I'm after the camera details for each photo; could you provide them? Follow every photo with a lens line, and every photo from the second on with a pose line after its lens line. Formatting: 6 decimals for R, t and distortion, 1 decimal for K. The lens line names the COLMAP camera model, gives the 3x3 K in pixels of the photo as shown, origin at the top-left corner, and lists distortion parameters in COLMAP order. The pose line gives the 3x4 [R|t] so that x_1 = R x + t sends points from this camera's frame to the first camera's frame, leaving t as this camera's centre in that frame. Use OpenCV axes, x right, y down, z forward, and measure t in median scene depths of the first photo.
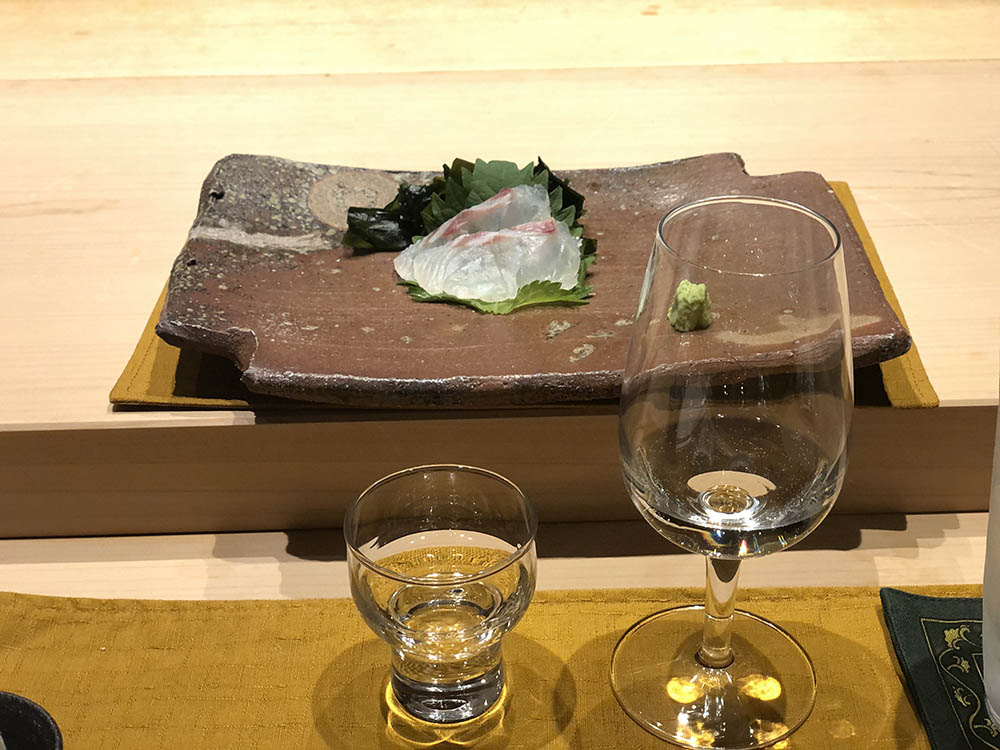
lens RADIAL K [[1526.9, 0, 502.2], [0, 1526.9, 368.9], [0, 0, 1]] dist [0.007428, 0.000000]
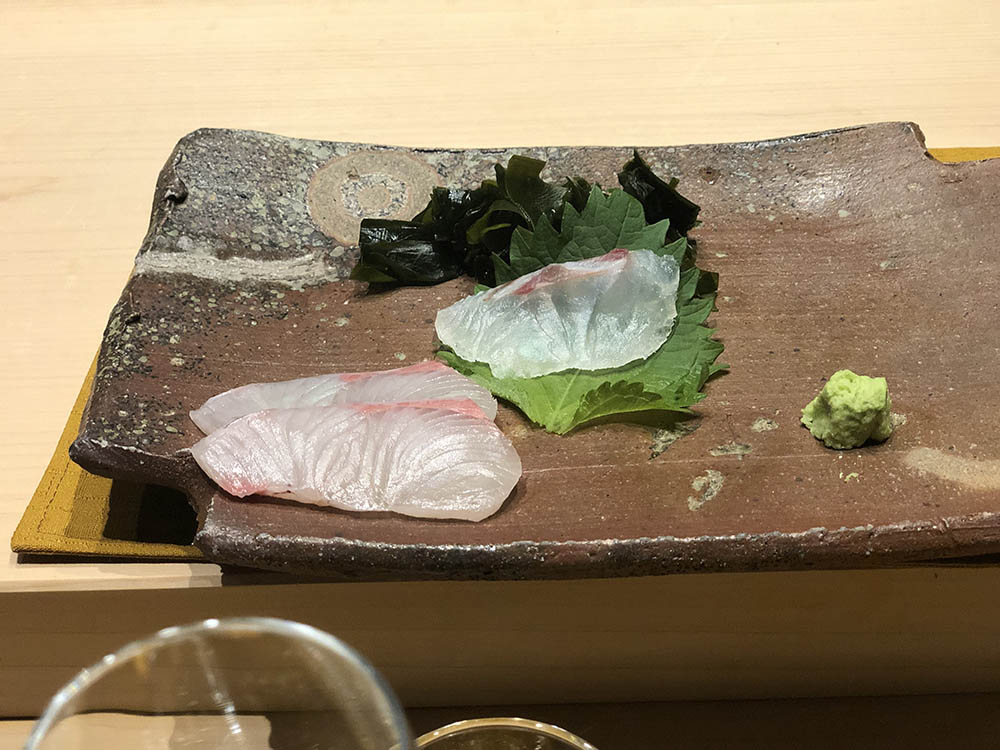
lens RADIAL K [[1526.9, 0, 493.2], [0, 1526.9, 396.0], [0, 0, 1]] dist [0.007428, 0.000000]
pose [[0.999186, 0.000849, -0.040321, -0.012945], [0.004907, 0.989792, 0.142433, -0.138830], [0.040031, -0.142515, 0.988983, 0.330184]]
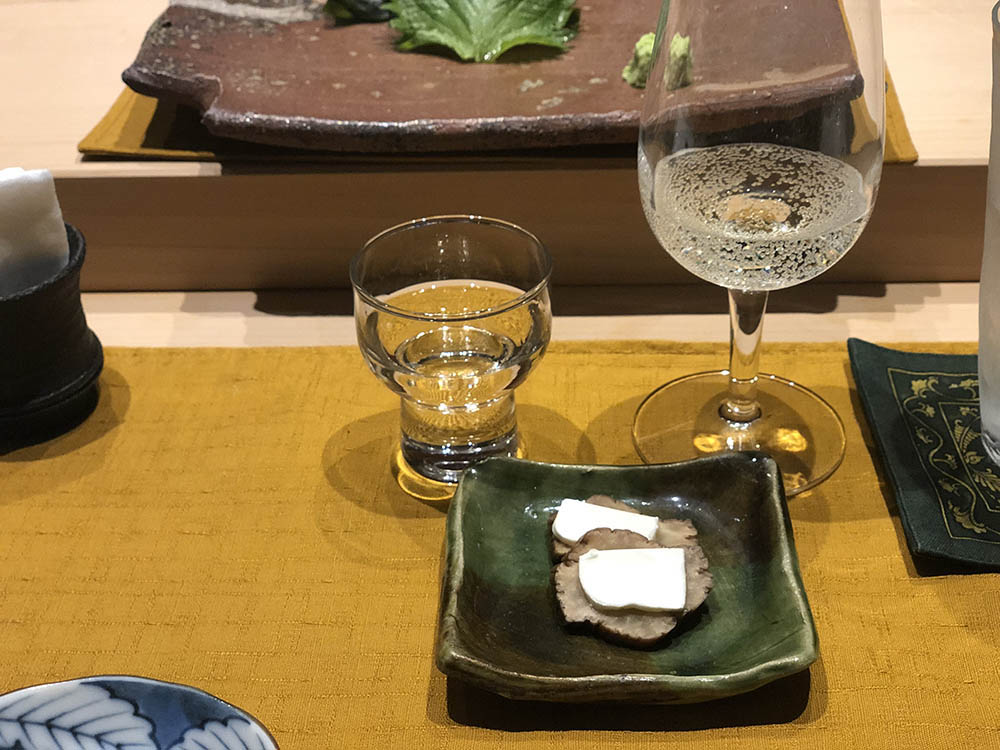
lens RADIAL K [[1526.9, 0, 493.5], [0, 1526.9, 369.8], [0, 0, 1]] dist [0.007428, 0.000000]
pose [[0.998566, 0.016706, -0.050857, 0.065239], [-0.014459, 0.998916, 0.044237, 0.111985], [0.051541, -0.043438, 0.997726, 0.012660]]
